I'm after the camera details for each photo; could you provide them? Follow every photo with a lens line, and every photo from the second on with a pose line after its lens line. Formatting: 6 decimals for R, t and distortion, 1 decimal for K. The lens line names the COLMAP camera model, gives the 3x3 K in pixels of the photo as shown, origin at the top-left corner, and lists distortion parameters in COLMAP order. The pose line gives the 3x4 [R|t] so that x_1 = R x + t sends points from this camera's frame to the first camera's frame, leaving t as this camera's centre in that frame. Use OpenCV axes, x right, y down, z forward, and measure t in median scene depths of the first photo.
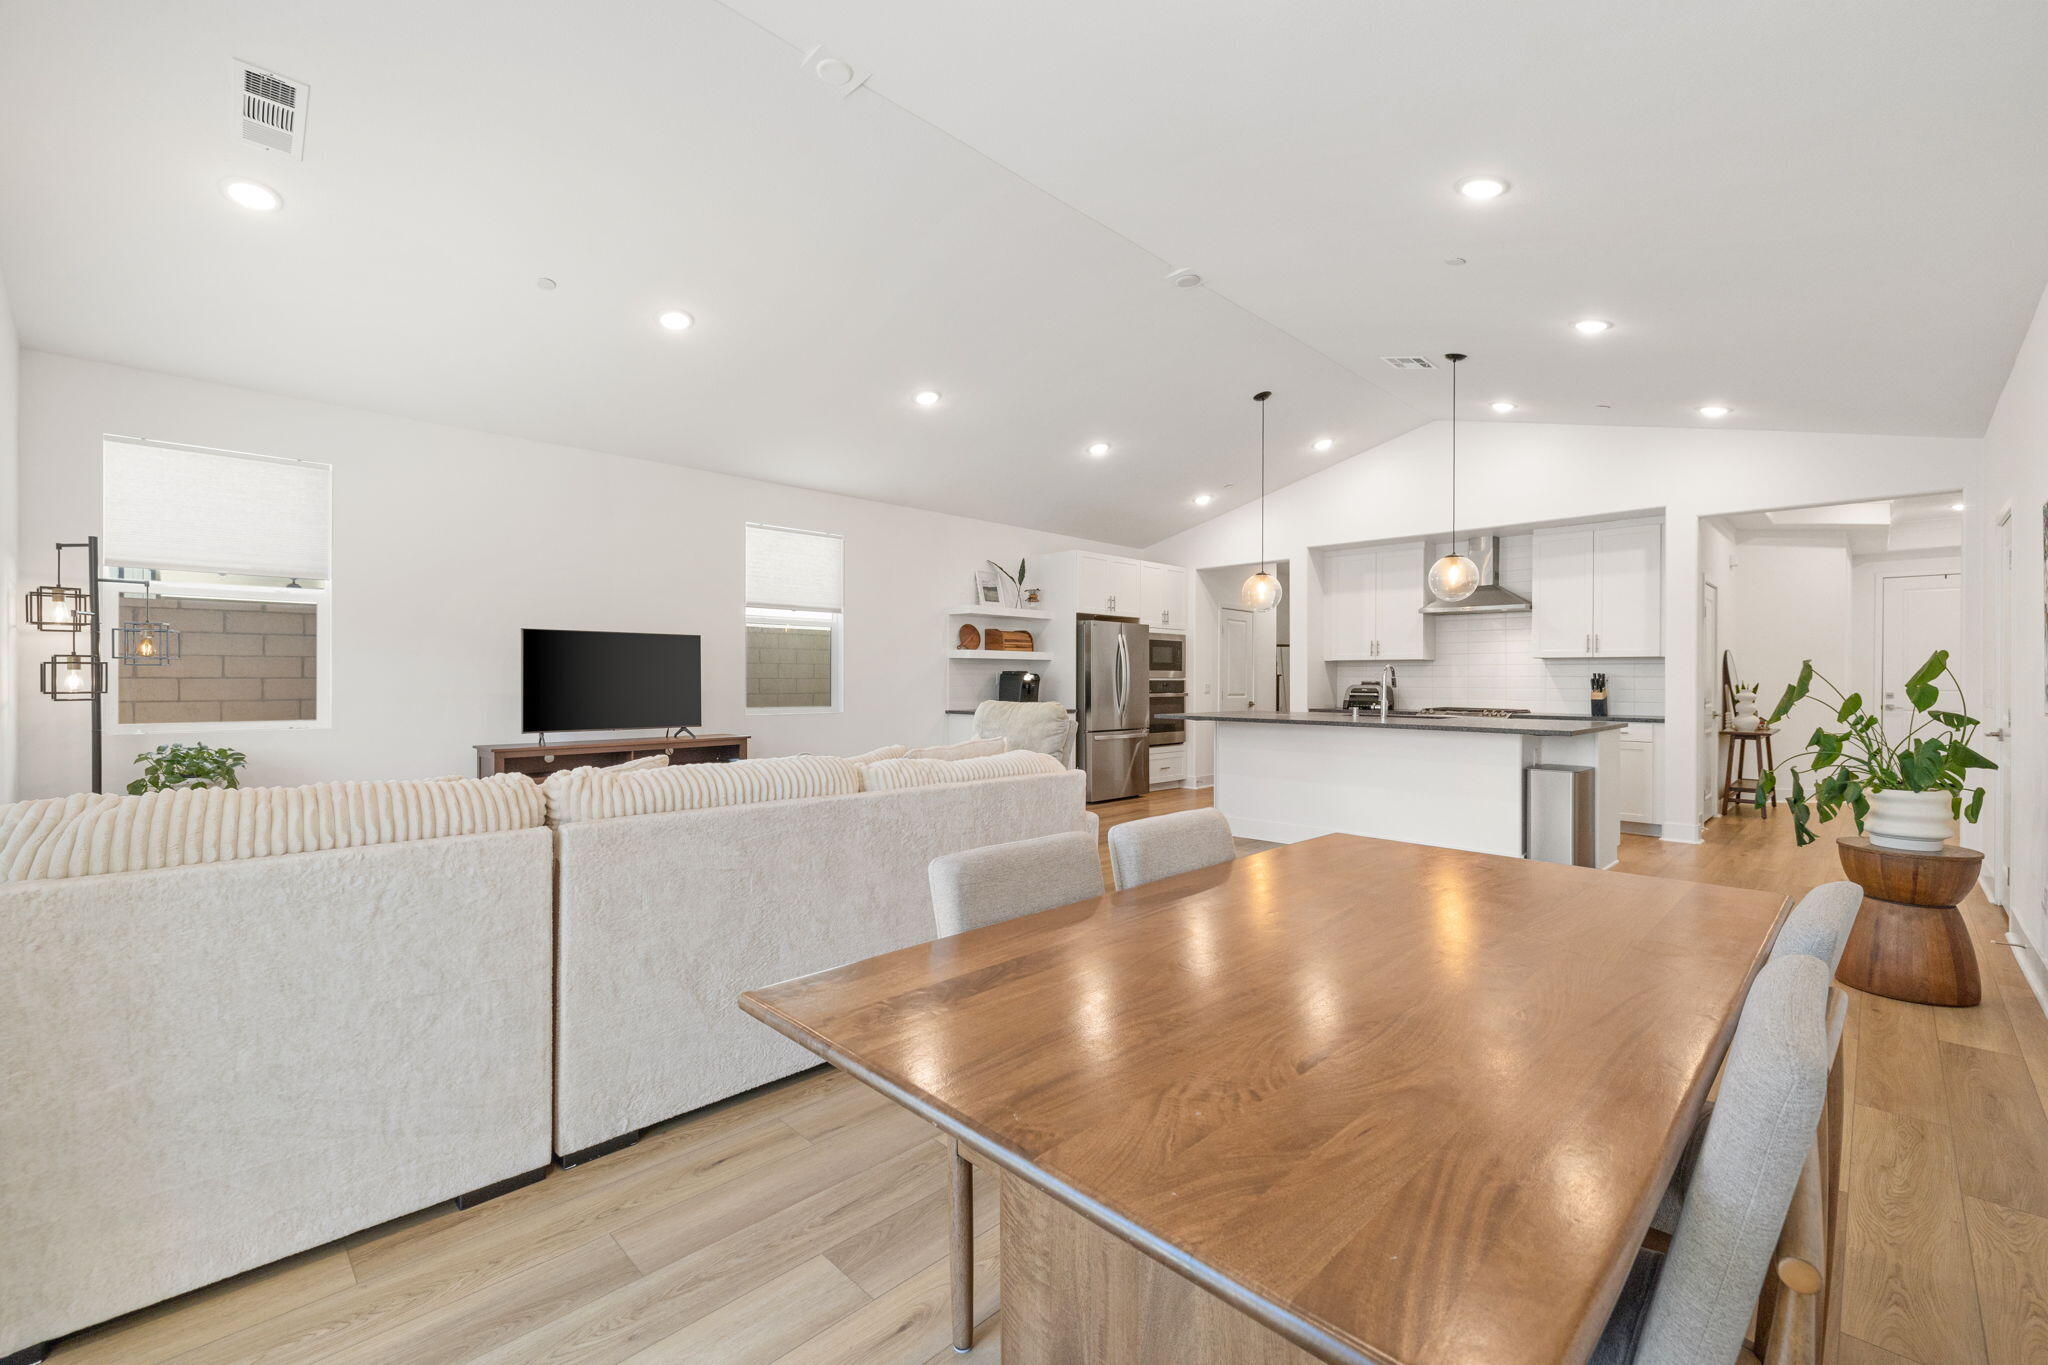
lens RADIAL K [[864.9, 0, 997.8], [0, 864.9, 678.2], [0, 0, 1]] dist [0.001692, -0.000003]
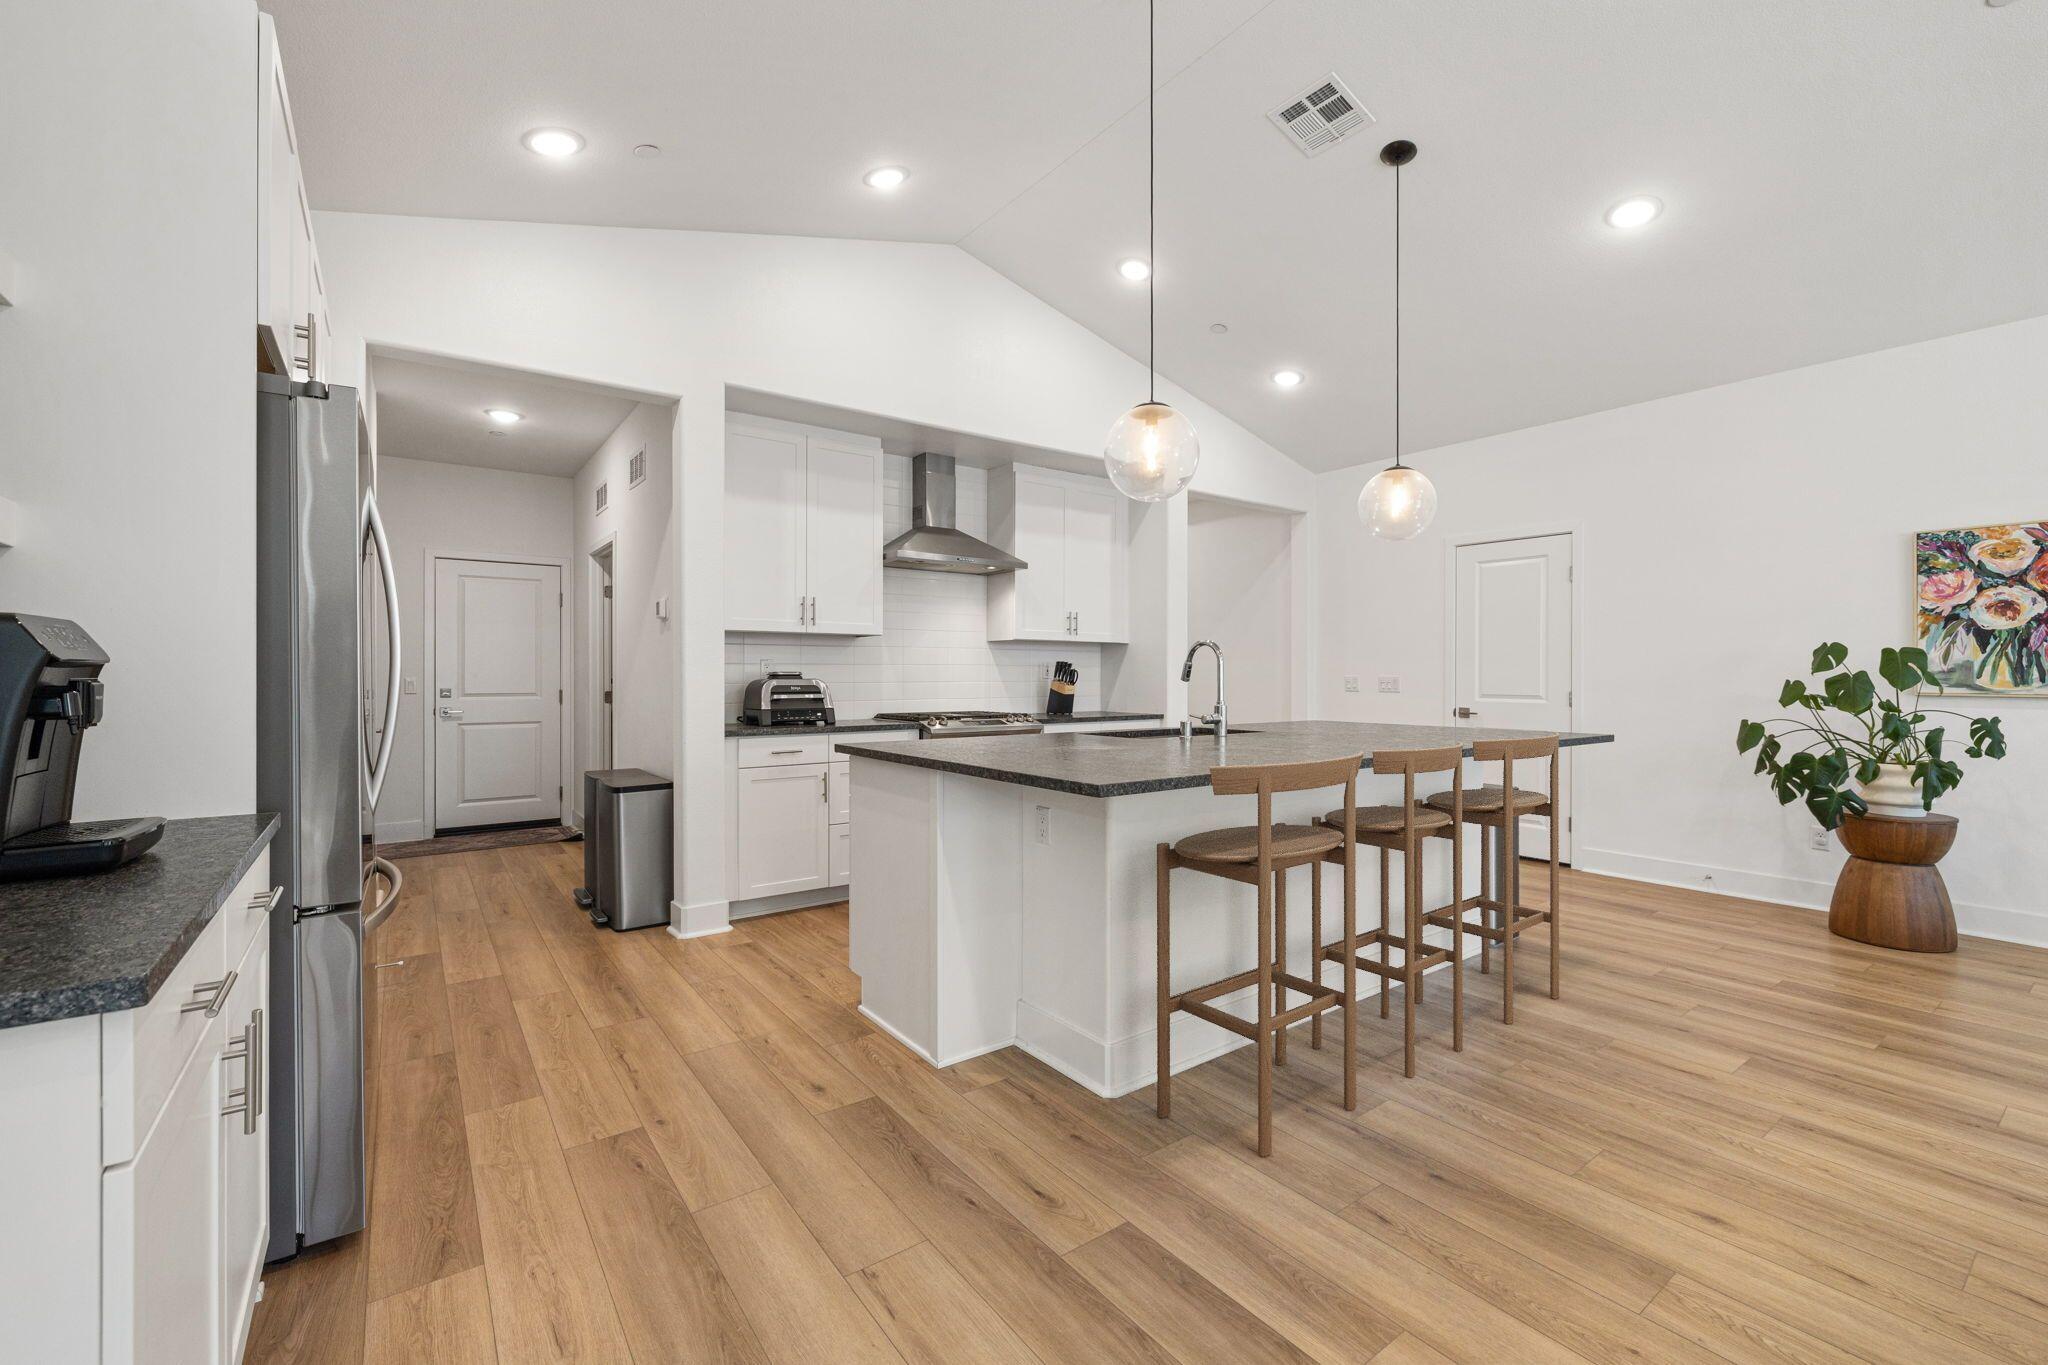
lens RADIAL K [[864.9, 0, 1026.6], [0, 864.9, 682.5], [0, 0, 1]] dist [0.001692, -0.000003]
pose [[0.135529, -0.013763, 0.990678, -0.087445], [-0.004469, 0.999885, 0.014502, 0.001767], [-0.990763, -0.006392, 0.135452, 0.822178]]
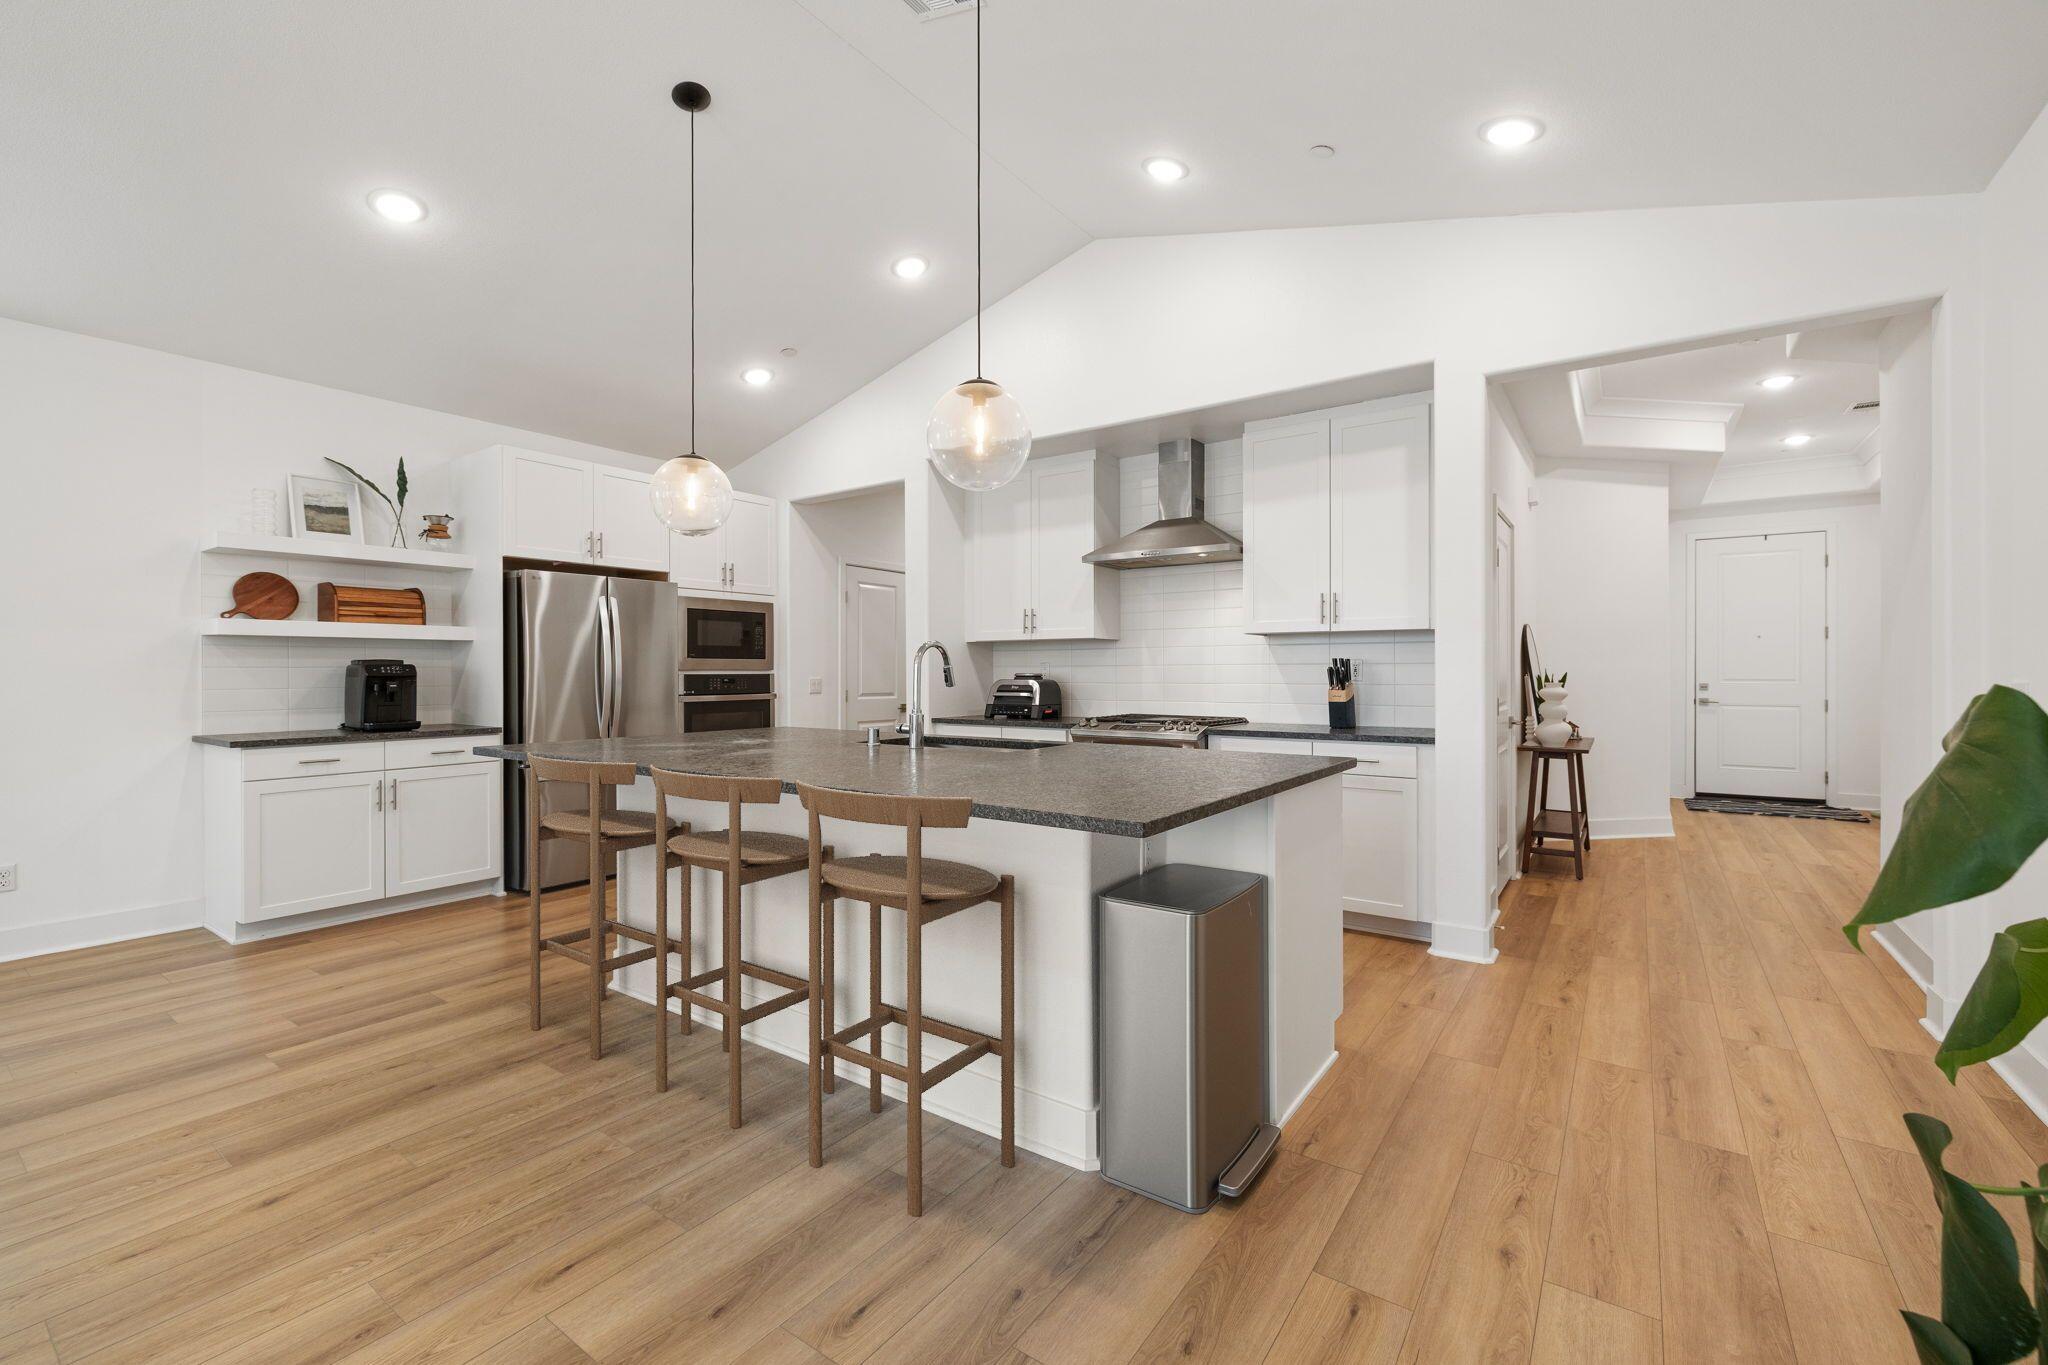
lens RADIAL K [[864.9, 0, 1004.2], [0, 864.9, 670.0], [0, 0, 1]] dist [0.001692, -0.000003]
pose [[0.986157, -0.006791, 0.165678, 0.326612], [0.006951, 0.999976, -0.000383, 0.001013], [-0.165671, 0.001529, 0.986180, 0.399506]]
